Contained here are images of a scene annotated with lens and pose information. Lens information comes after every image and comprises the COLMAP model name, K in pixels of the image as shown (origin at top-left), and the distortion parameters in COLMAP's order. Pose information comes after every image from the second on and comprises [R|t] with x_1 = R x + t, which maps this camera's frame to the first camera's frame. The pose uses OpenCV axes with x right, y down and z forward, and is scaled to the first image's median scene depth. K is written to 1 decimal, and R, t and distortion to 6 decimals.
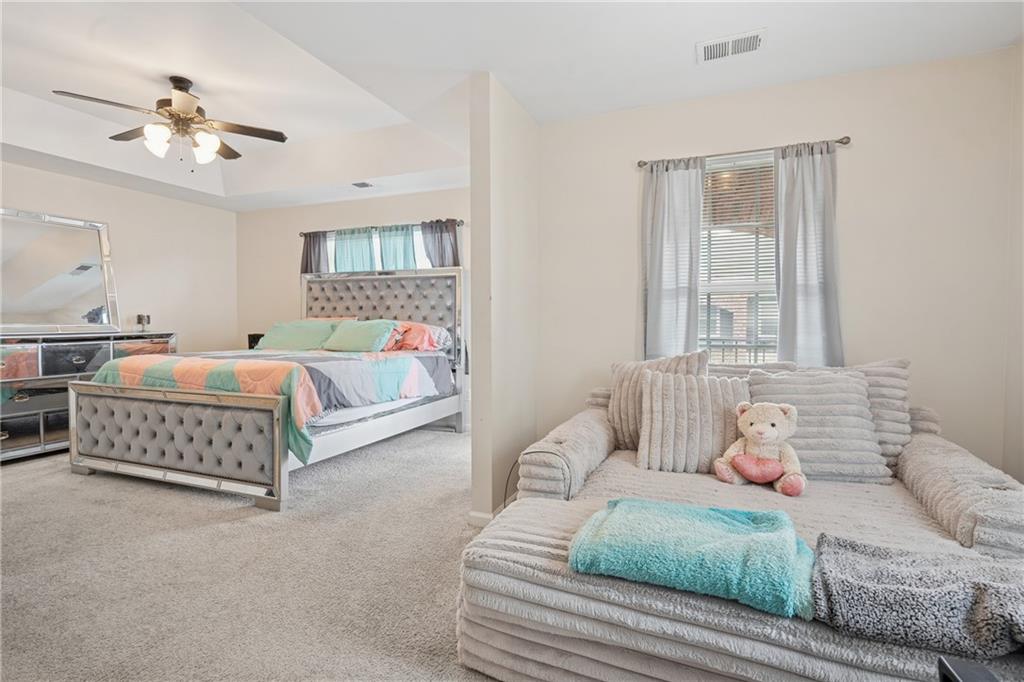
lens RADIAL K [[497.1, 0, 515.2], [0, 497.1, 338.5], [0, 0, 1]] dist [0.001867, -0.003146]
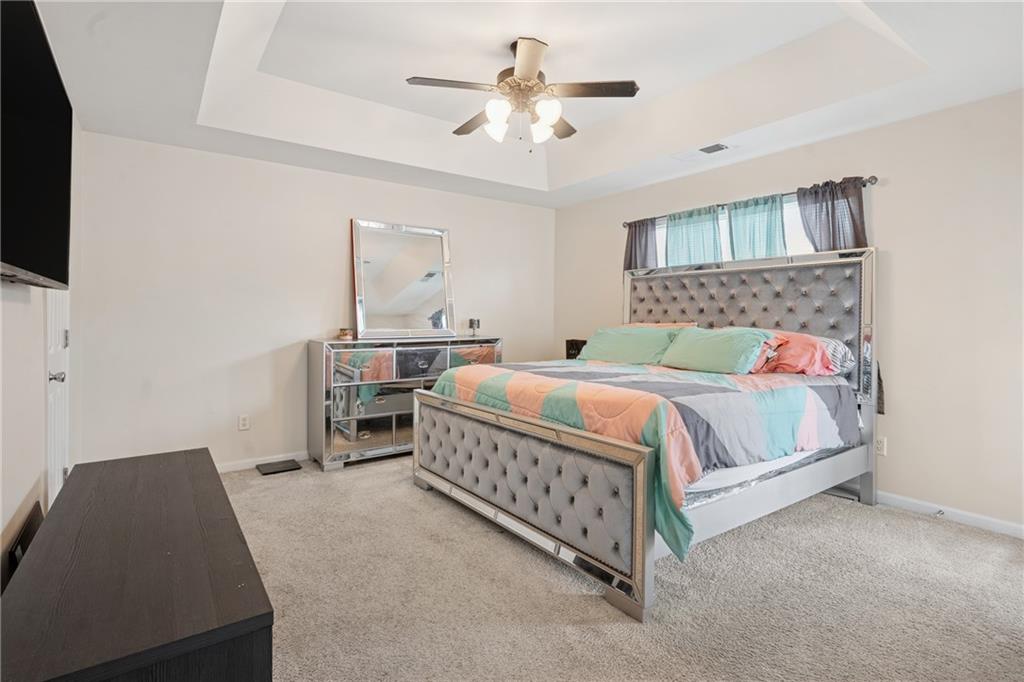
lens RADIAL K [[497.1, 0, 504.7], [0, 497.1, 324.1], [0, 0, 1]] dist [0.001867, -0.003146]
pose [[0.844089, 0.010423, -0.536102, -0.192814], [-0.023068, 0.999591, -0.016886, -0.025694], [0.535707, 0.026620, 0.843984, 0.228573]]
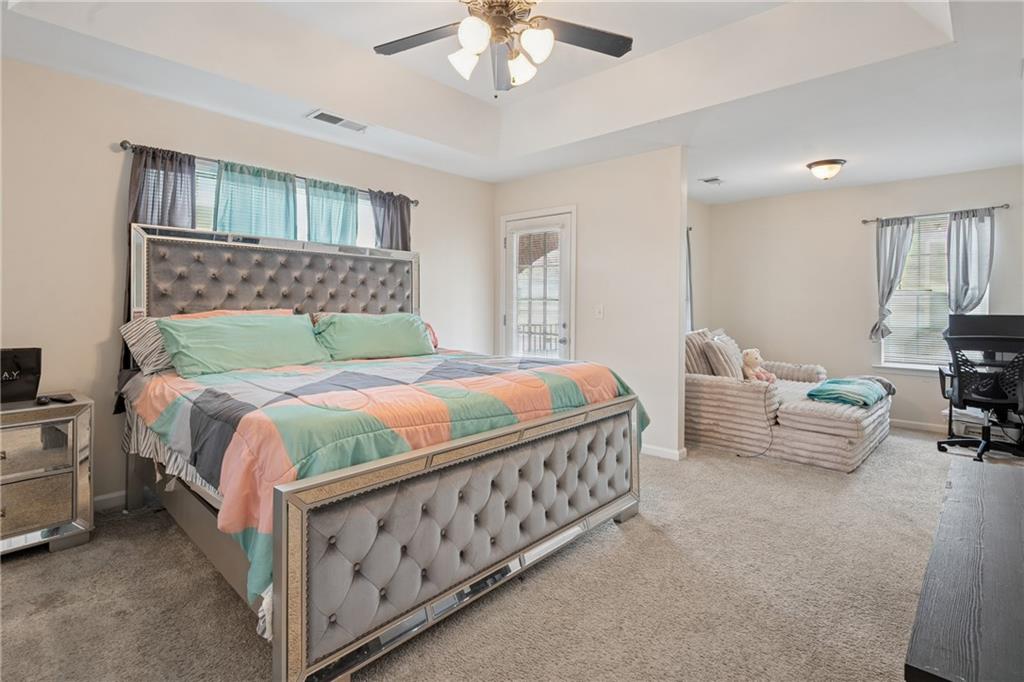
lens RADIAL K [[497.1, 0, 516.3], [0, 497.1, 310.3], [0, 0, 1]] dist [0.001867, -0.003146]
pose [[0.367608, -0.006710, 0.929956, -1.023393], [0.026723, 0.999637, -0.003350, -0.037668], [-0.929597, 0.026083, 0.367654, 0.597106]]
